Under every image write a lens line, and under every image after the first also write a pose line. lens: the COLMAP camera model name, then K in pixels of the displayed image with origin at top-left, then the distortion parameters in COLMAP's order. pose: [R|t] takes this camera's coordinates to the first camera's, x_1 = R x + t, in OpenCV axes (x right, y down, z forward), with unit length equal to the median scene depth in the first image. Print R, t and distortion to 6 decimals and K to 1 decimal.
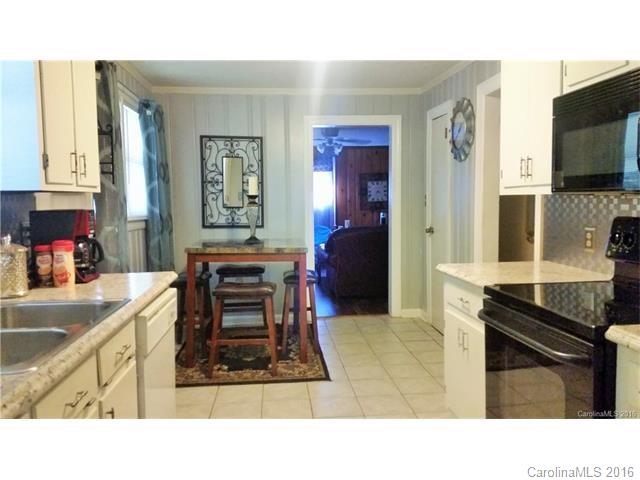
lens RADIAL K [[519.9, 0, 320.0], [0, 519.9, 240.0], [0, 0, 1]] dist [0.006432, 0.000918]
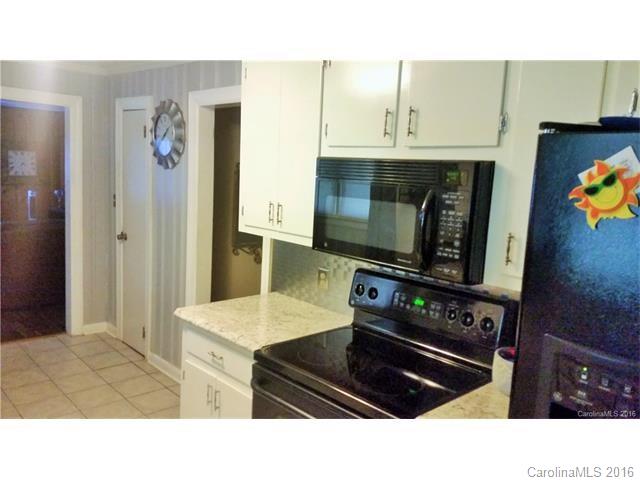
lens RADIAL K [[525.1, 0, 319.9], [0, 525.1, 215.2], [0, 0, 1]] dist [0.003597, 0.002894]
pose [[0.786896, 0.001154, 0.617085, -0.092742], [-0.016829, 0.999666, 0.019590, -0.093030], [-0.616856, -0.025801, 0.786653, 0.096652]]
